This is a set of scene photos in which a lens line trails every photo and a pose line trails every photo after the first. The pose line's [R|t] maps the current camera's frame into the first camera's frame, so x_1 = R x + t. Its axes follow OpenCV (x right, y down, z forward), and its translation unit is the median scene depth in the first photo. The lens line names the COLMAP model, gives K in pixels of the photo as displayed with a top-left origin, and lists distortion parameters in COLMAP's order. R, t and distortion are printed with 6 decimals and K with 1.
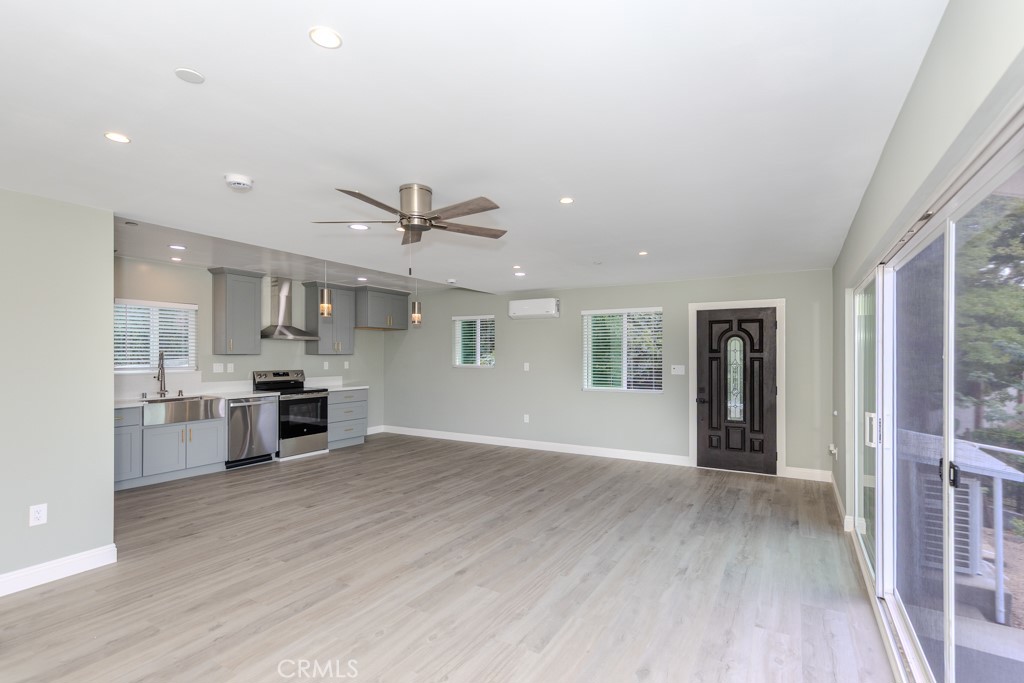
lens RADIAL K [[460.9, 0, 520.9], [0, 460.9, 355.3], [0, 0, 1]] dist [0.004063, 0.000259]
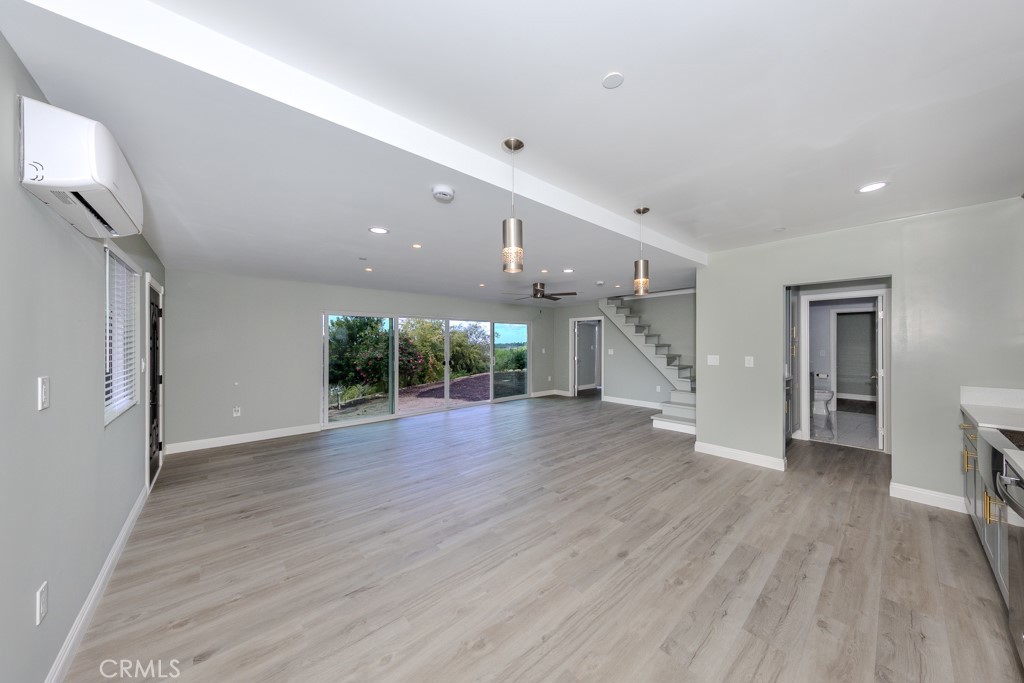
lens RADIAL K [[335.6, 0, 537.0], [0, 335.6, 343.2], [0, 0, 1]] dist [0.001230, 0.000072]
pose [[-0.964324, -0.000057, 0.264724, -0.315828], [0.001134, 0.999990, 0.004348, 0.006174], [-0.264721, 0.004493, -0.964314, 1.240568]]
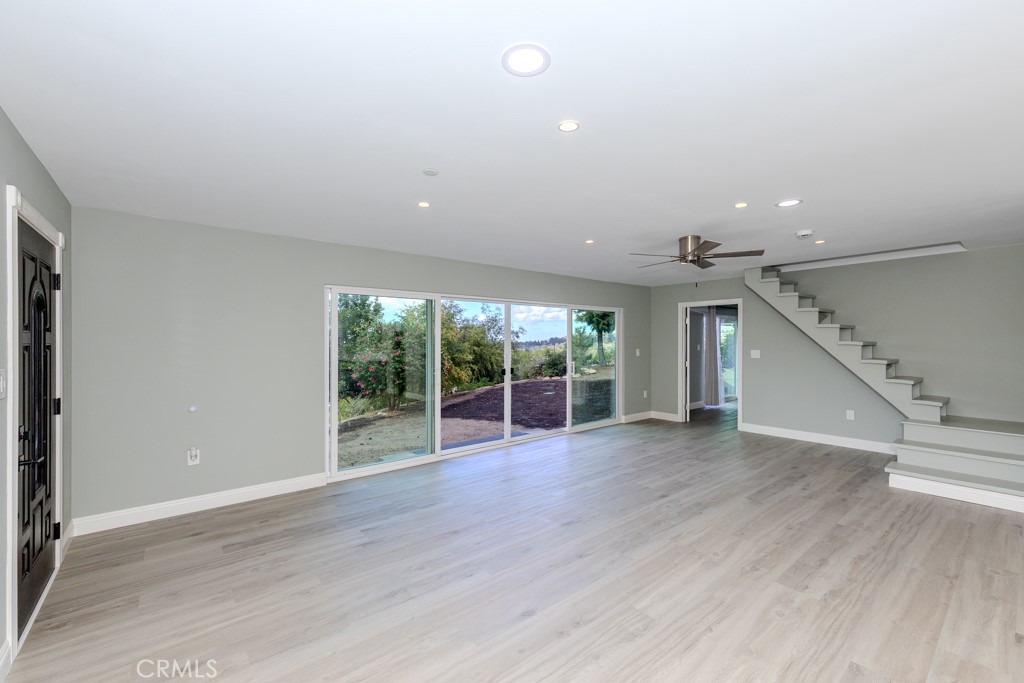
lens RADIAL K [[425.0, 0, 534.2], [0, 425.0, 342.1], [0, 0, 1]] dist [0.004794, -0.000217]
pose [[-0.948564, -0.000301, 0.316585, -0.077369], [0.001316, 0.999987, 0.004894, 0.009901], [-0.316582, 0.005059, -0.948552, 1.087536]]
